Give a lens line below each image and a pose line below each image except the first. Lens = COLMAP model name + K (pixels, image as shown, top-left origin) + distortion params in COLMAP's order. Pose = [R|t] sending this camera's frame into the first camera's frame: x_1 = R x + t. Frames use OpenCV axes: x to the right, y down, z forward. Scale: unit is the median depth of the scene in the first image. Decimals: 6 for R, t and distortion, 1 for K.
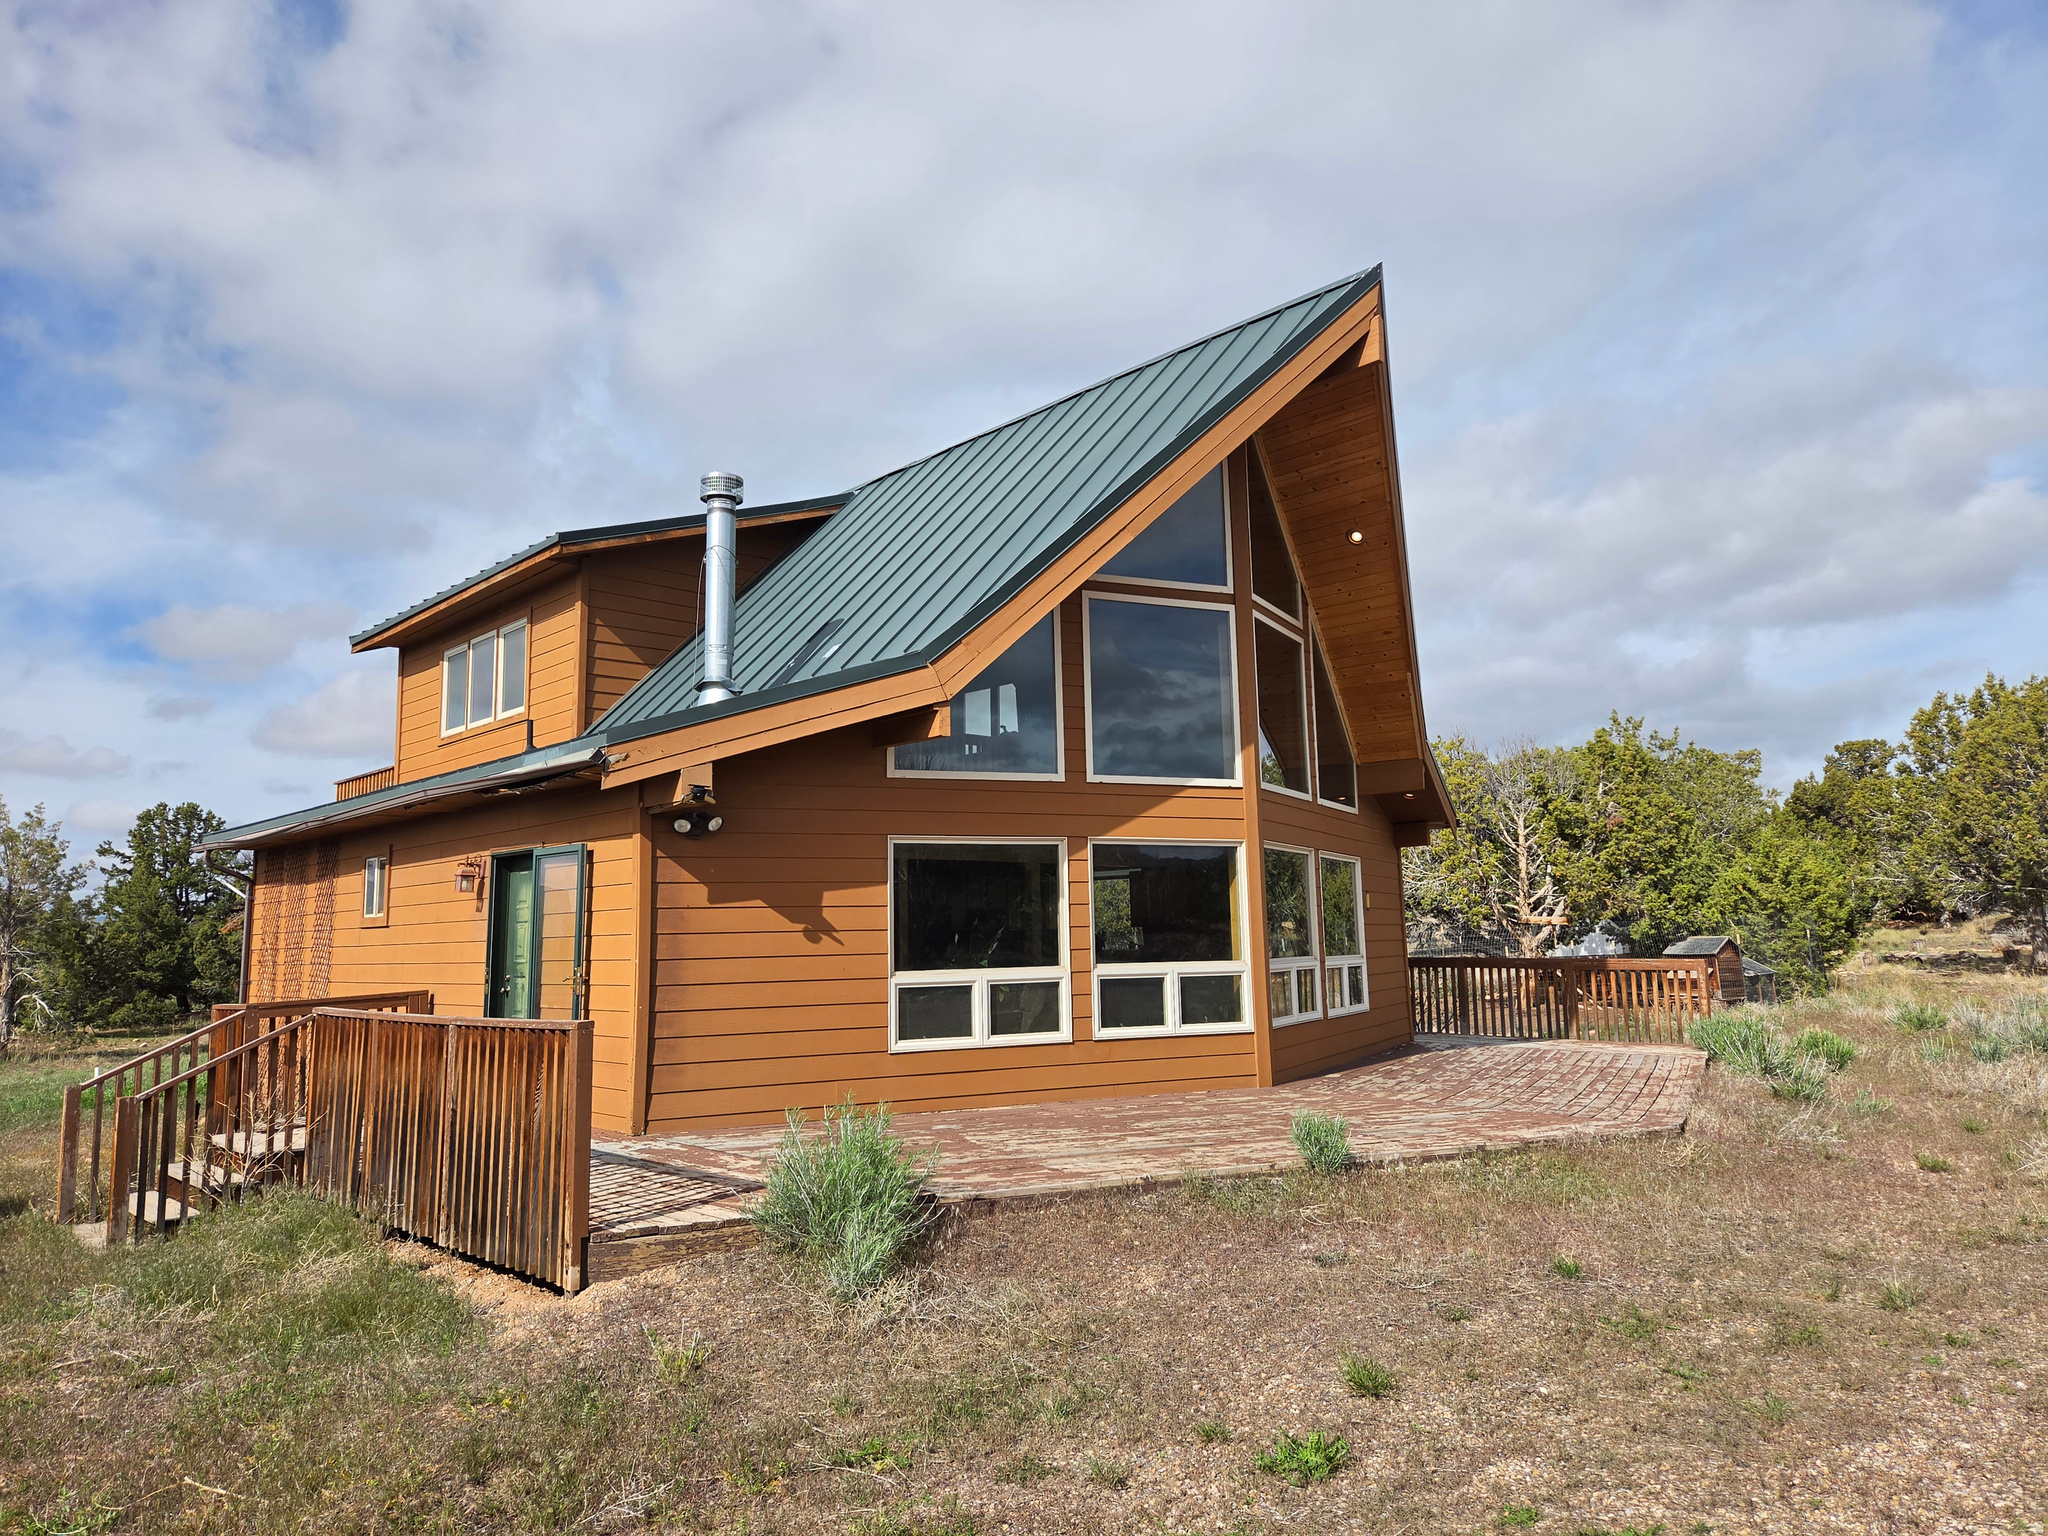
lens RADIAL K [[1366.1, 0, 1023.3], [0, 1366.1, 768.4], [0, 0, 1]] dist [0.032156, -0.012105]
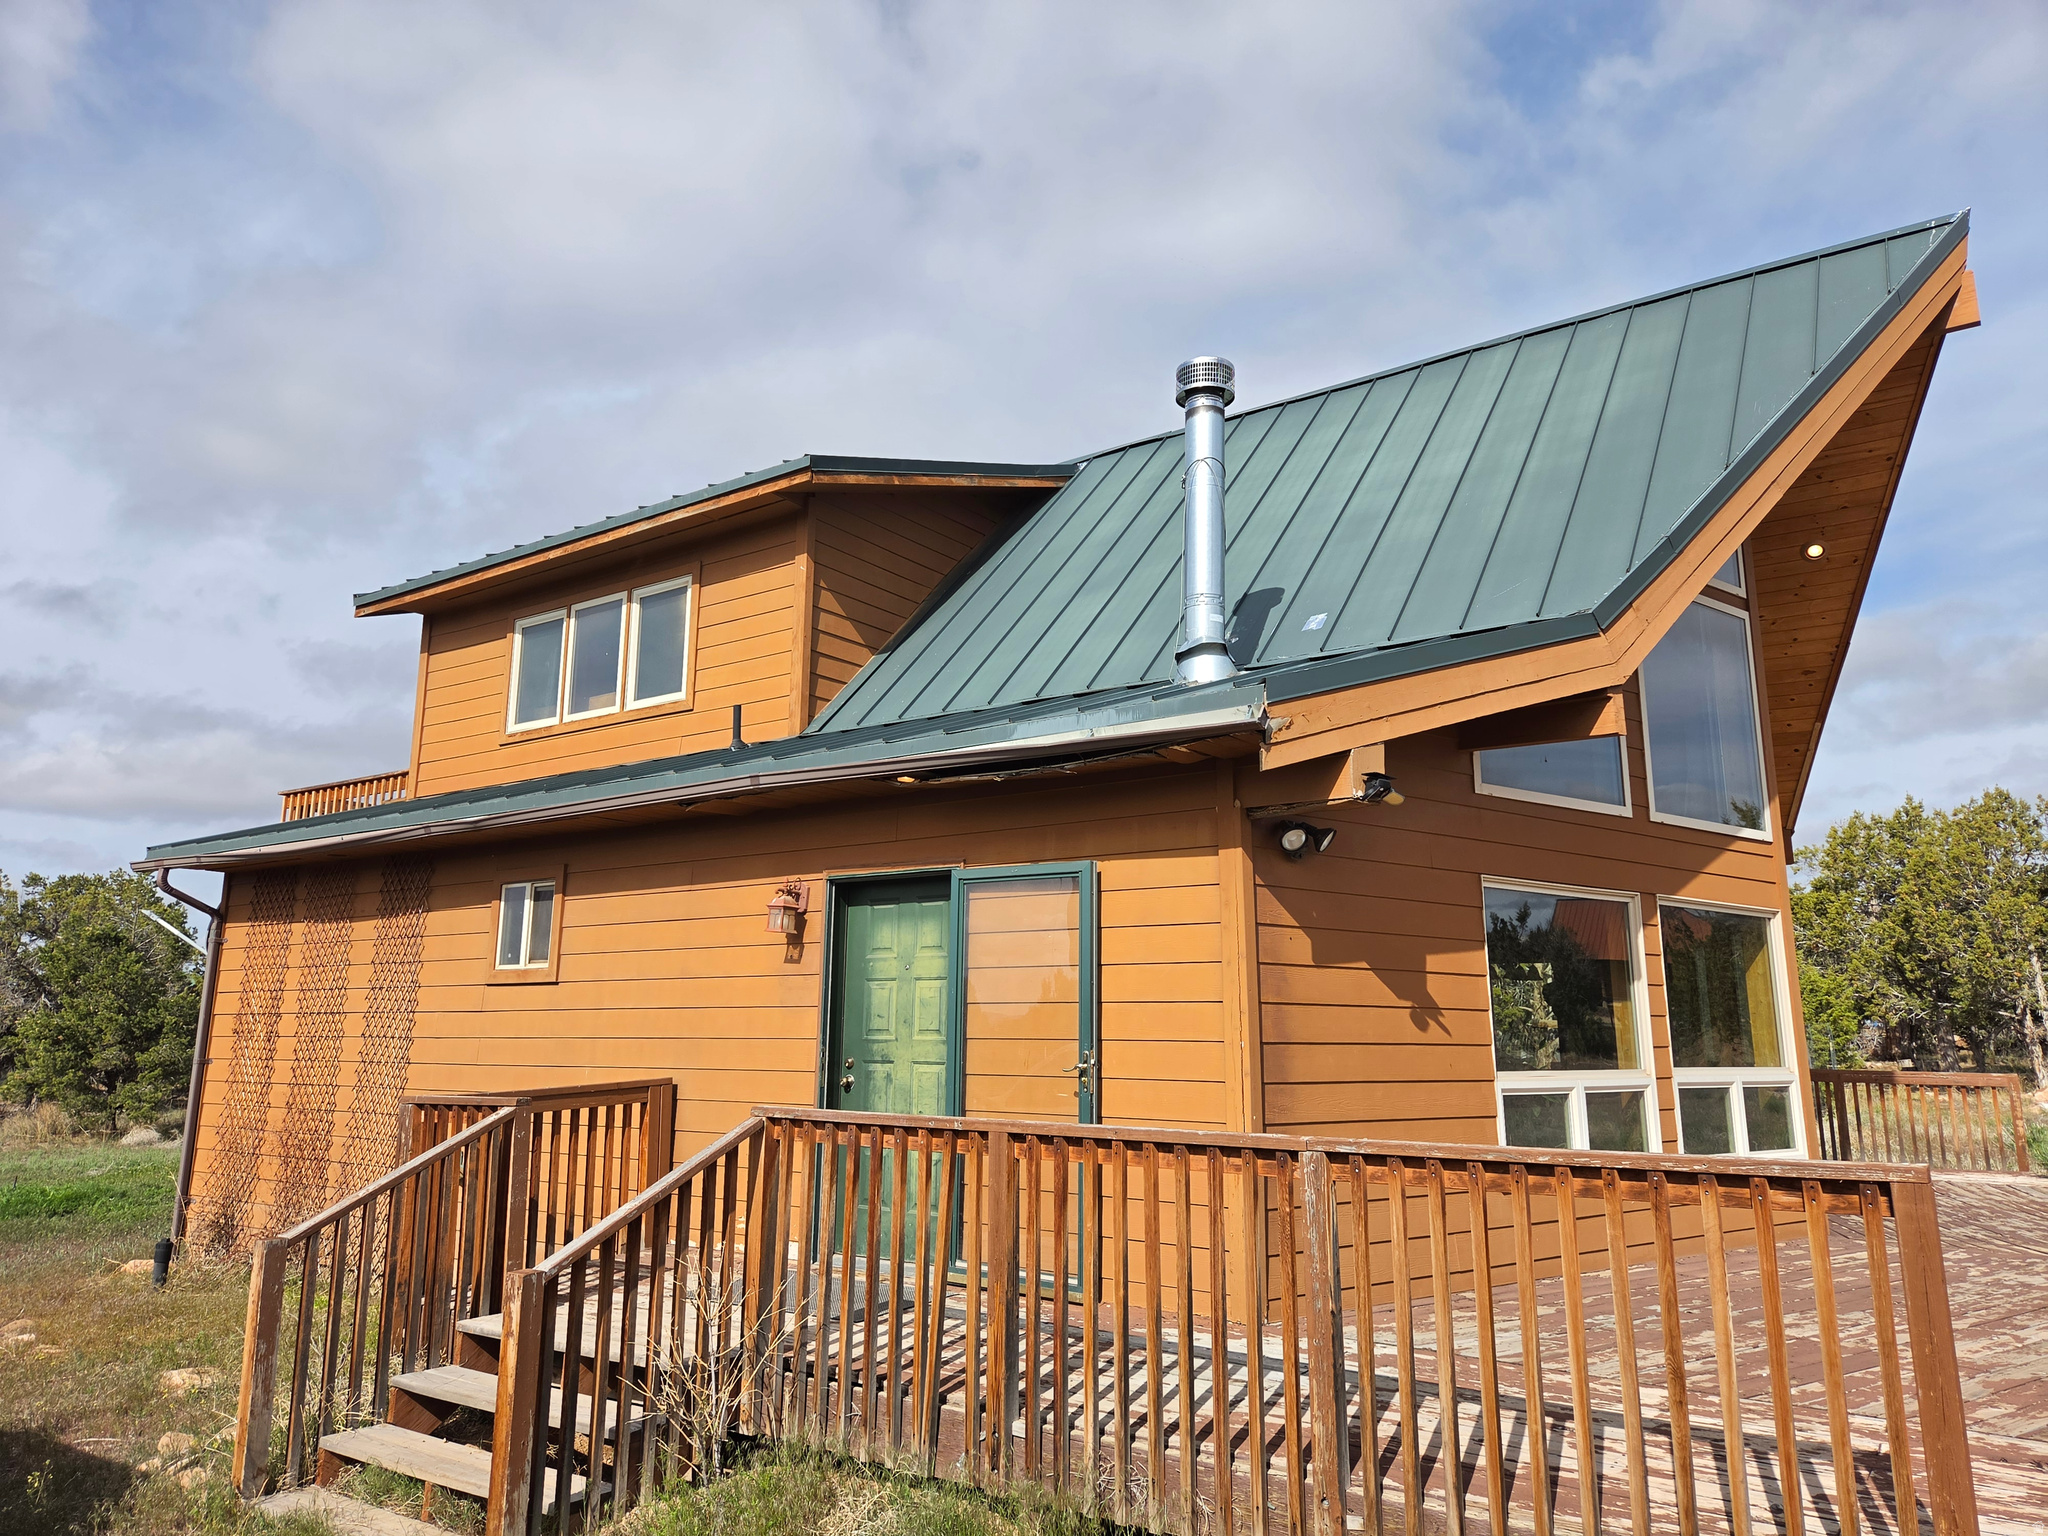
lens RADIAL K [[1366.1, 0, 1022.6], [0, 1366.1, 762.3], [0, 0, 1]] dist [0.032156, -0.012105]
pose [[0.979875, 0.064458, 0.188918, -0.381632], [-0.050927, 0.995835, -0.075629, 0.046379], [-0.193006, 0.064486, 0.979076, 0.287446]]
